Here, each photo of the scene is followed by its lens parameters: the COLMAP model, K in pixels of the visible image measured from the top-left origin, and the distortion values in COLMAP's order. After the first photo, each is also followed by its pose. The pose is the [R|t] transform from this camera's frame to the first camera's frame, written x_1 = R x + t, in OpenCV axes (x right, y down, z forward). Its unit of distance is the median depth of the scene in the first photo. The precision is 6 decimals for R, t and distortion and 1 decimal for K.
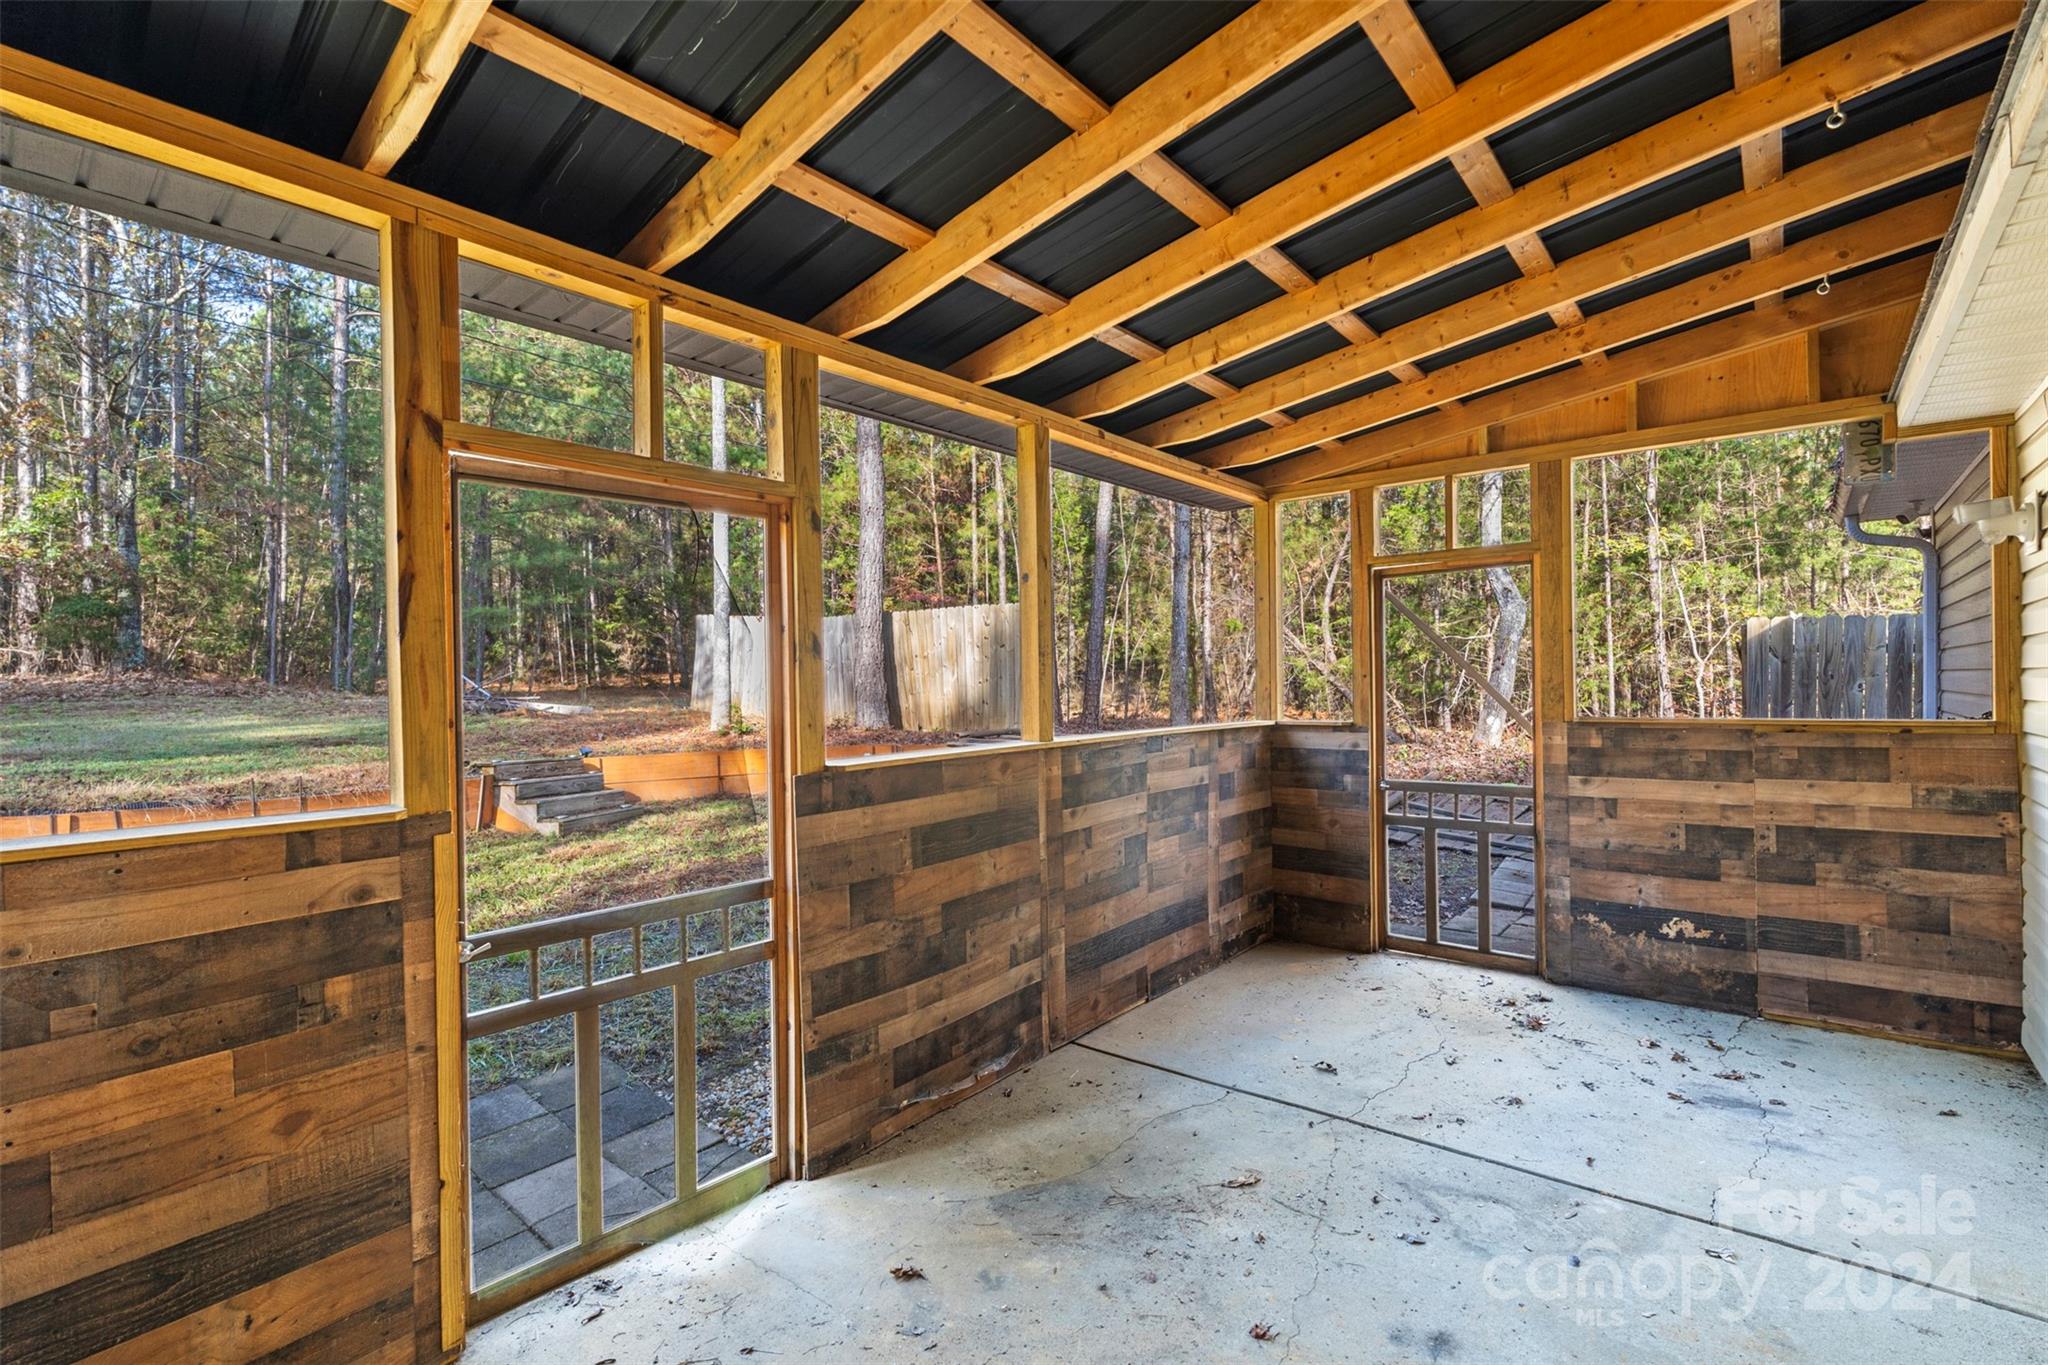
lens RADIAL K [[943.1, 0, 1024.0], [0, 943.1, 682.5], [0, 0, 1]] dist [-0.010954, 0.000093]
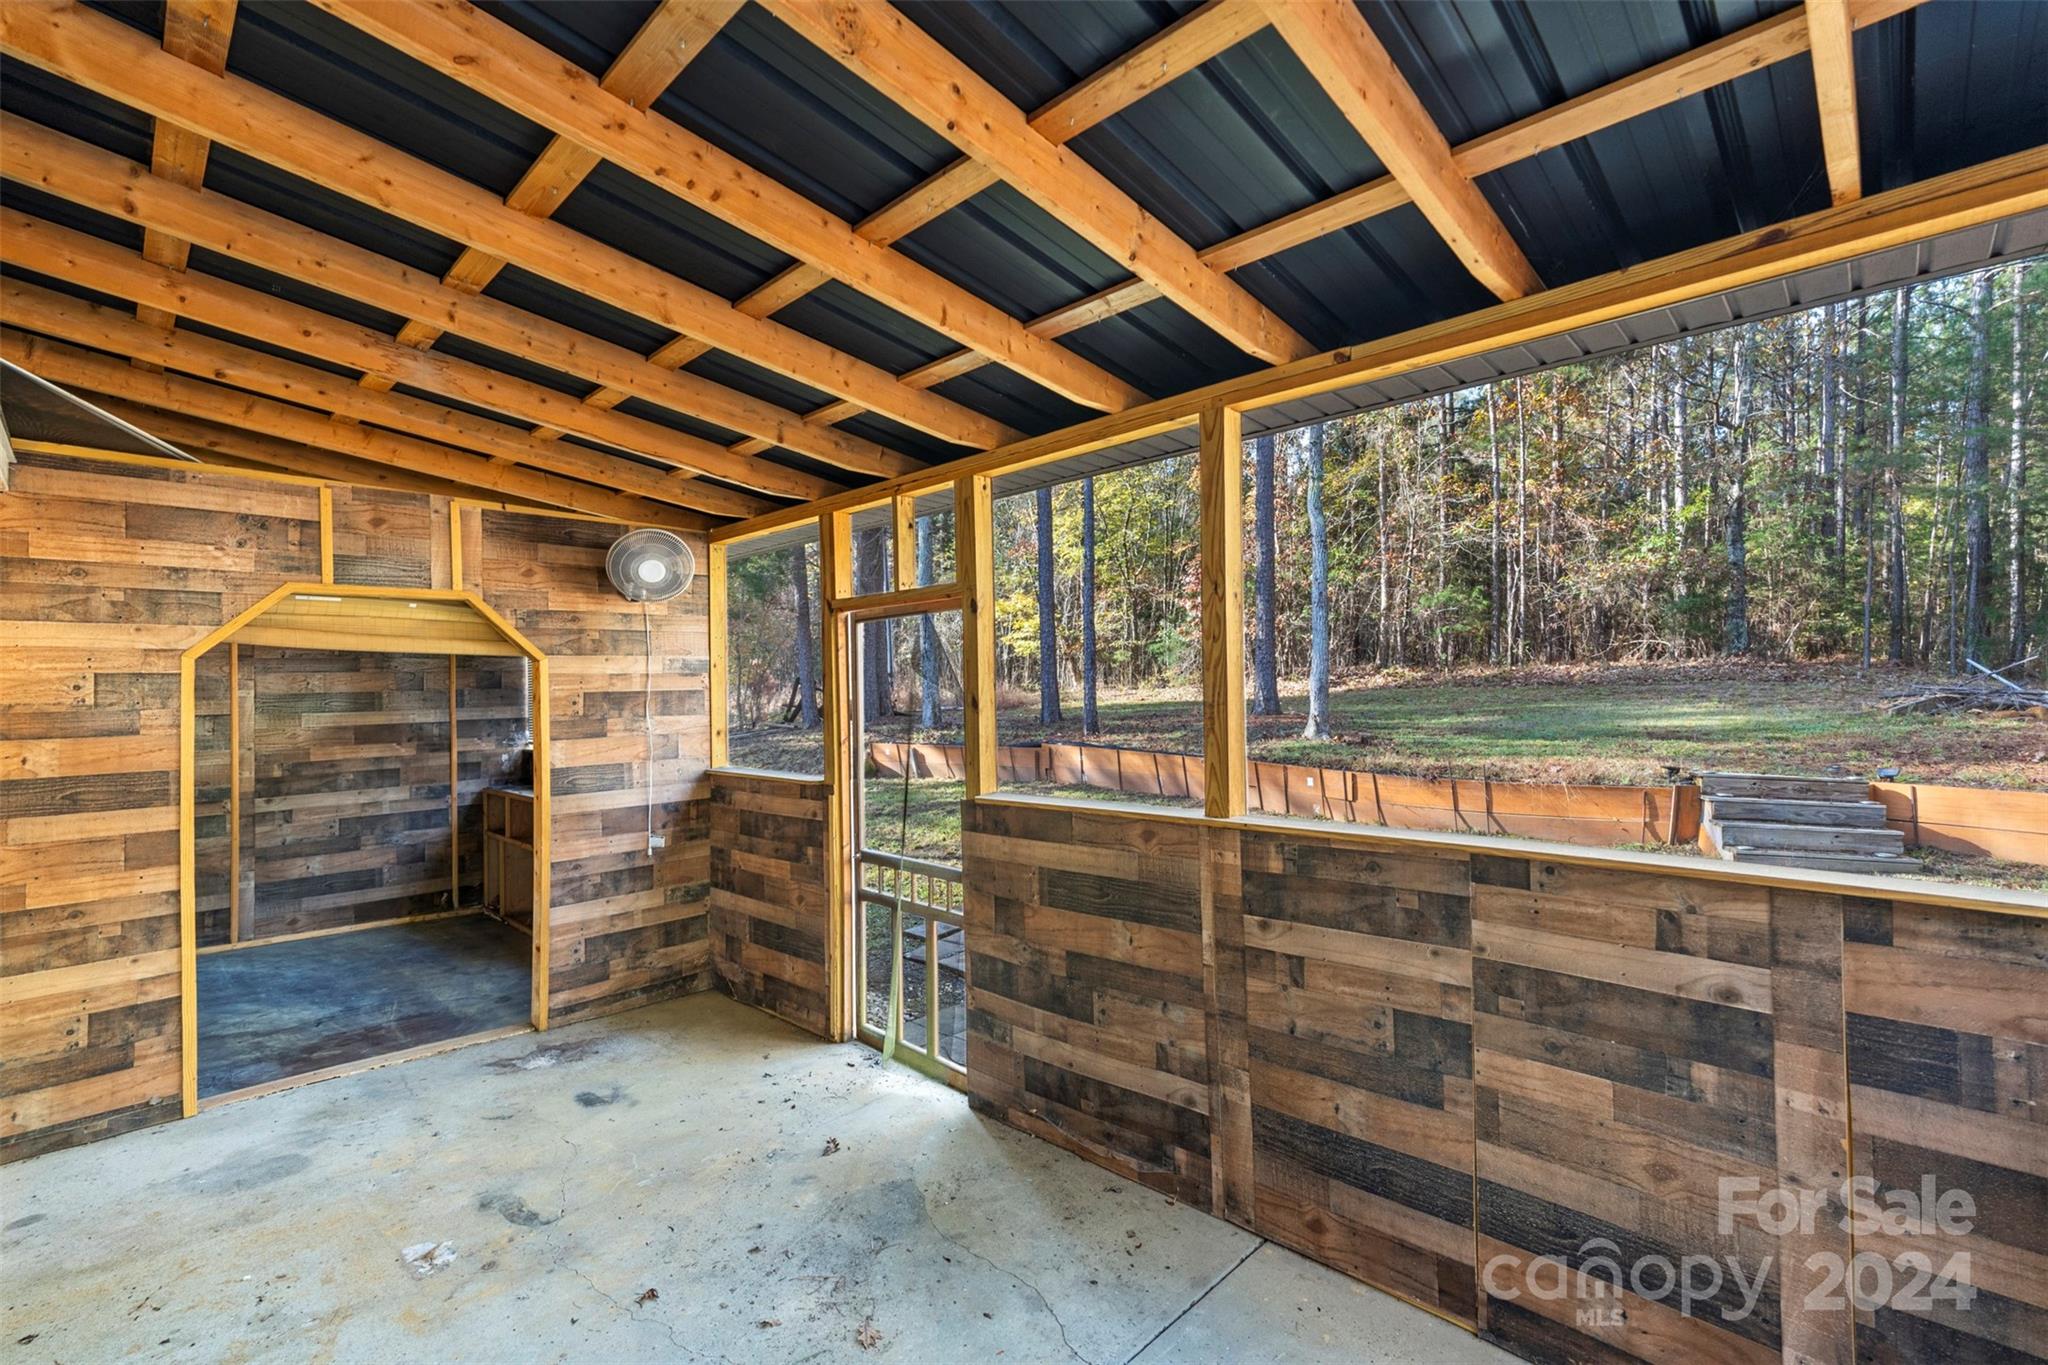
lens RADIAL K [[918.3, 0, 1024.0], [0, 918.3, 682.5], [0, 0, 1]] dist [0.011738, -0.000067]
pose [[-0.099541, 0.016182, -0.994902, 0.840482], [0.025749, 0.999575, 0.013682, -0.066338], [0.994700, -0.024256, -0.099915, 0.981278]]
